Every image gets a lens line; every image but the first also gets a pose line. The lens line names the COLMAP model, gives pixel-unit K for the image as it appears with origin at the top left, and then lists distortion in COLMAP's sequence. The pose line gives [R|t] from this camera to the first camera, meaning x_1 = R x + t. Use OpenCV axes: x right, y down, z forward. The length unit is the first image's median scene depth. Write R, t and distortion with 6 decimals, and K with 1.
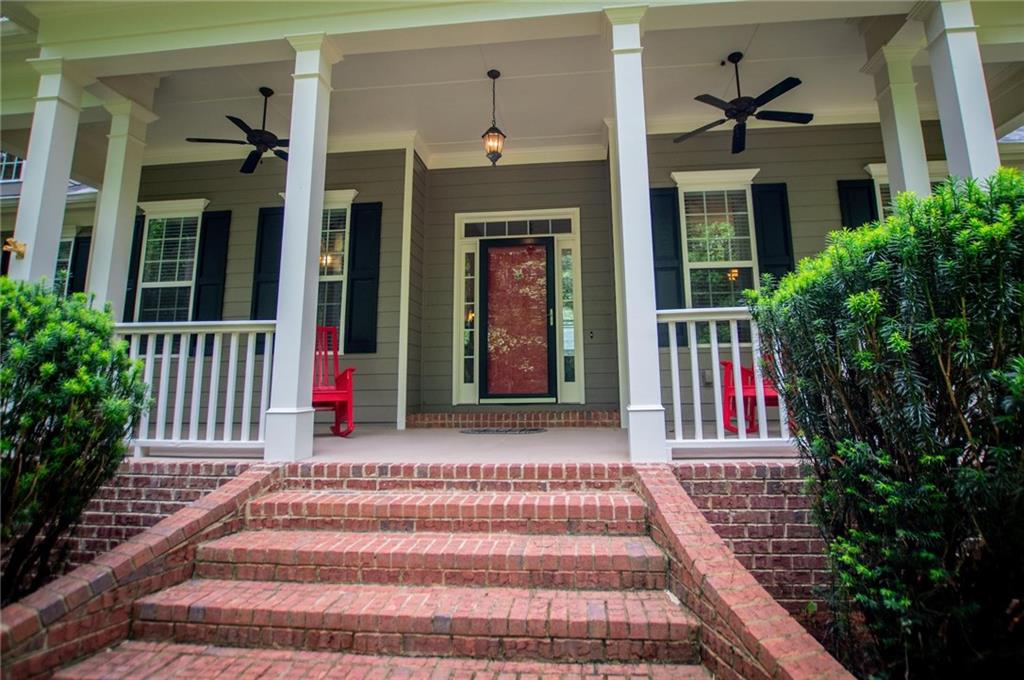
lens RADIAL K [[457.7, 0, 517.7], [0, 457.7, 316.1], [0, 0, 1]] dist [-0.000627, -0.000149]
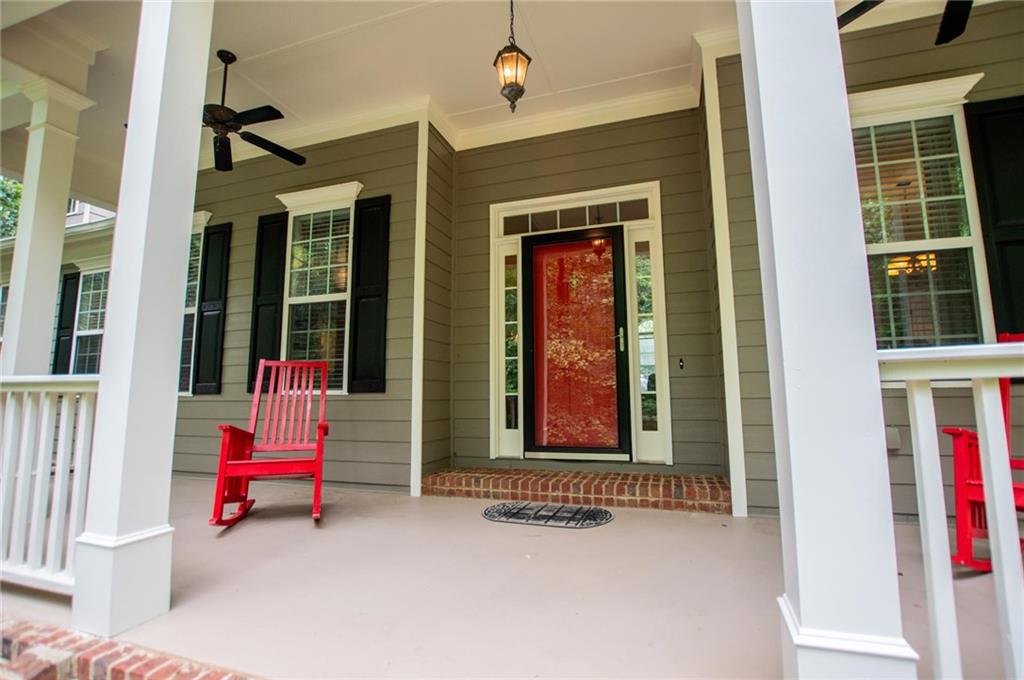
lens RADIAL K [[452.9, 0, 516.9], [0, 452.9, 341.8], [0, 0, 1]] dist [-0.019955, -0.000109]
pose [[0.981991, -0.022749, -0.187552, 0.046241], [0.028158, 0.999260, 0.026222, -0.016613], [0.186816, -0.031031, 0.981905, 0.284045]]
